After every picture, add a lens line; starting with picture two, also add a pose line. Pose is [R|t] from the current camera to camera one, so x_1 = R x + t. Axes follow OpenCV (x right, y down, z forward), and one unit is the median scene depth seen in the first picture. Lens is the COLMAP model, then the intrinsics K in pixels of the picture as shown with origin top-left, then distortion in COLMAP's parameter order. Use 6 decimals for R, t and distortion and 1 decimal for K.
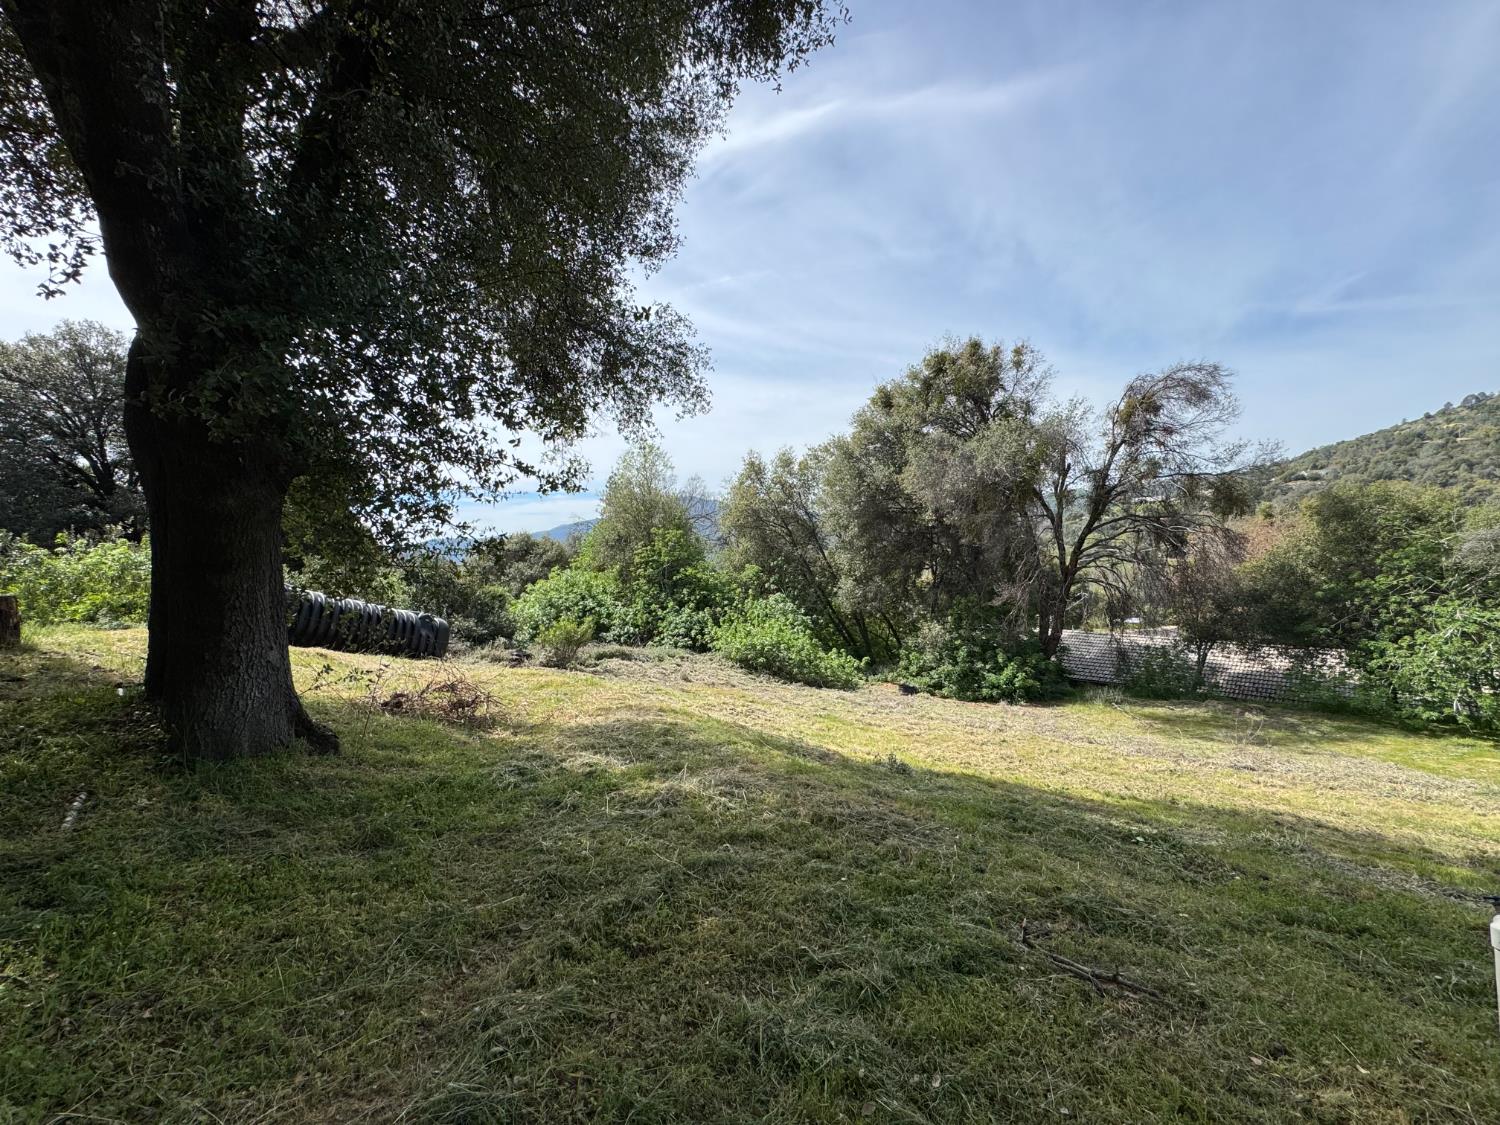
lens RADIAL K [[598.1, 0, 749.1], [0, 598.1, 561.3], [0, 0, 1]] dist [-0.003141, 0.000792]
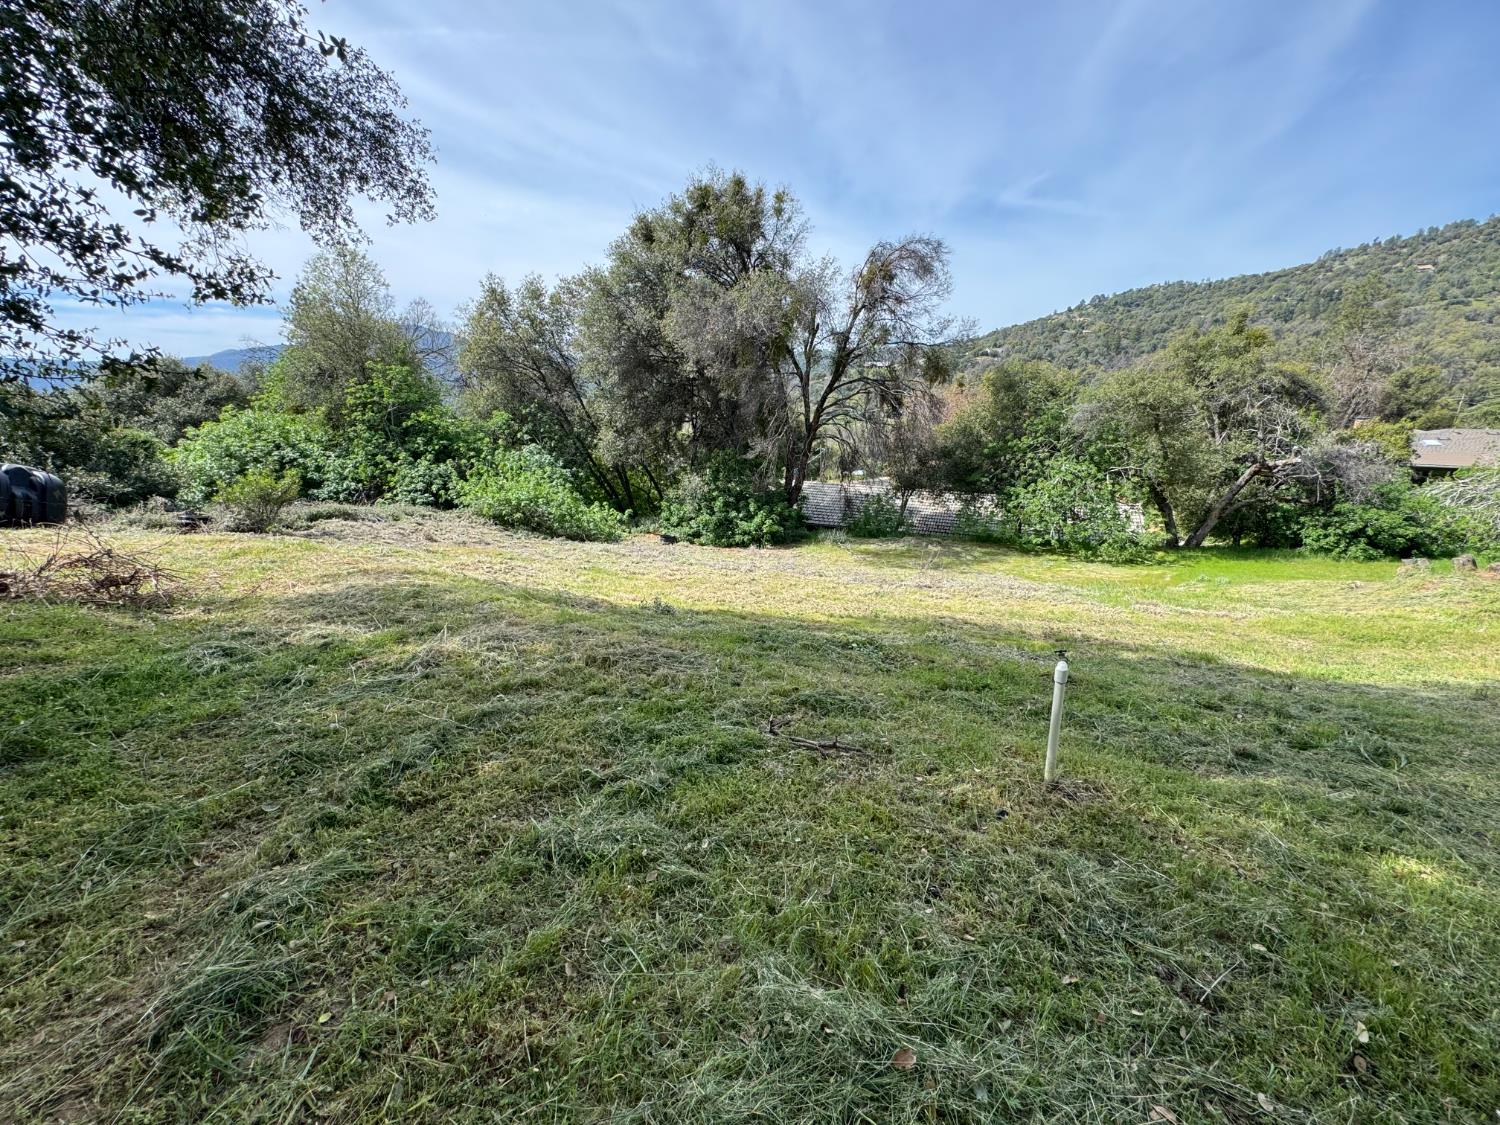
lens RADIAL K [[597.8, 0, 748.3], [0, 597.8, 562.1], [0, 0, 1]] dist [-0.002144, 0.000238]
pose [[0.924728, -0.059630, 0.375928, -0.002406], [-0.033507, 0.971065, 0.236452, 0.001115], [-0.379151, -0.231250, 0.895973, -0.000142]]
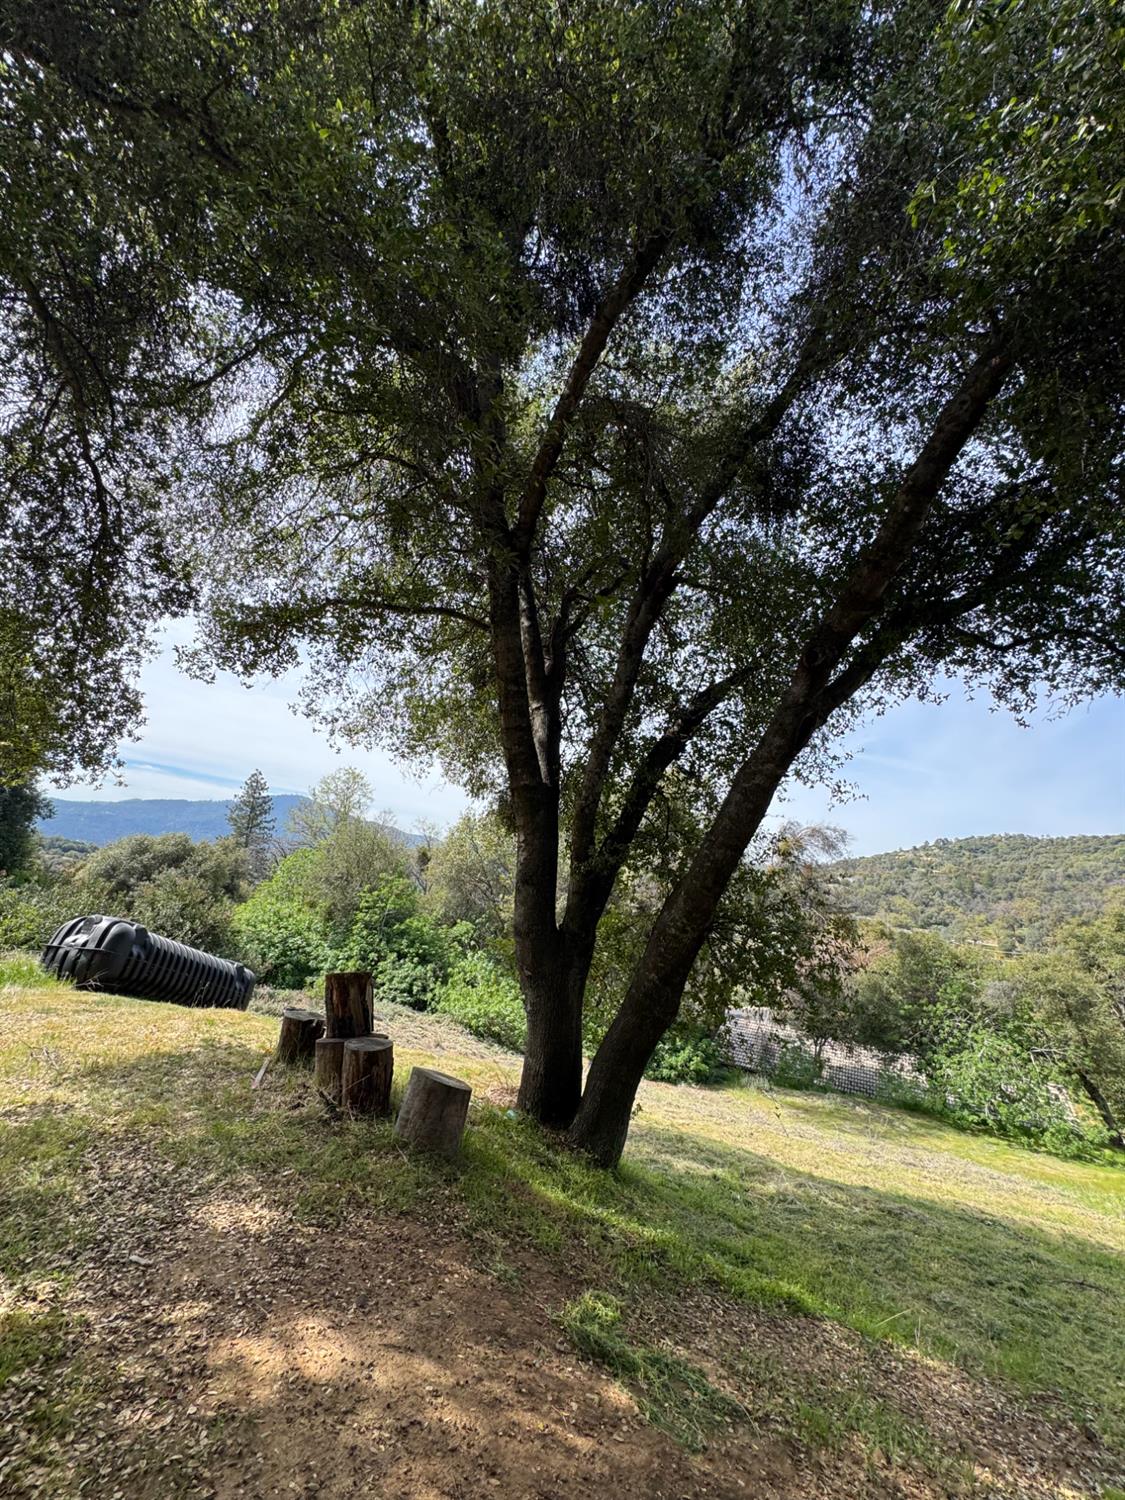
lens RADIAL K [[598.1, 0, 562.5], [0, 598.1, 750.0], [0, 0, 1]] dist [-0.003141, 0.000792]
pose [[0.933184, 0.220053, 0.284154, -0.273453], [-0.147787, 0.955654, -0.254725, -0.053745], [-0.327606, 0.195711, 0.924322, -0.112317]]
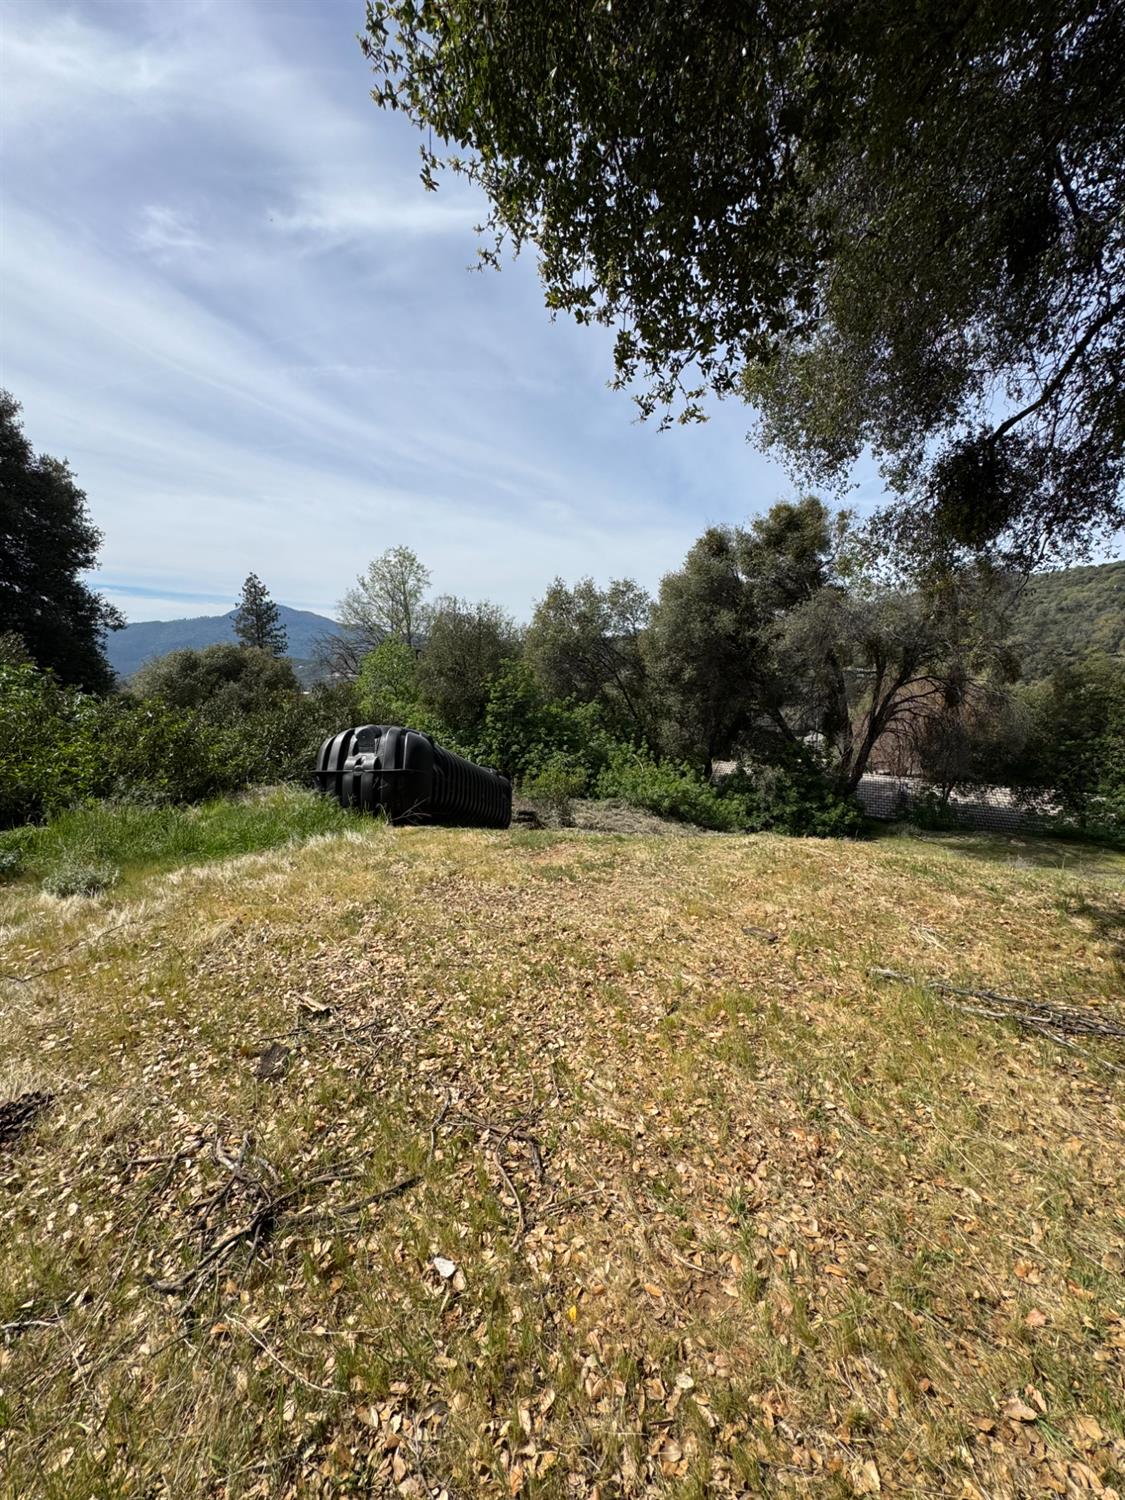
lens RADIAL K [[599.1, 0, 562.4], [0, 599.1, 748.3], [0, 0, 1]] dist [-0.003786, 0.000295]
pose [[0.939208, 0.013595, 0.343079, -0.495998], [-0.048515, 0.994445, 0.093406, -0.012706], [-0.339903, -0.104372, 0.934651, 0.158747]]
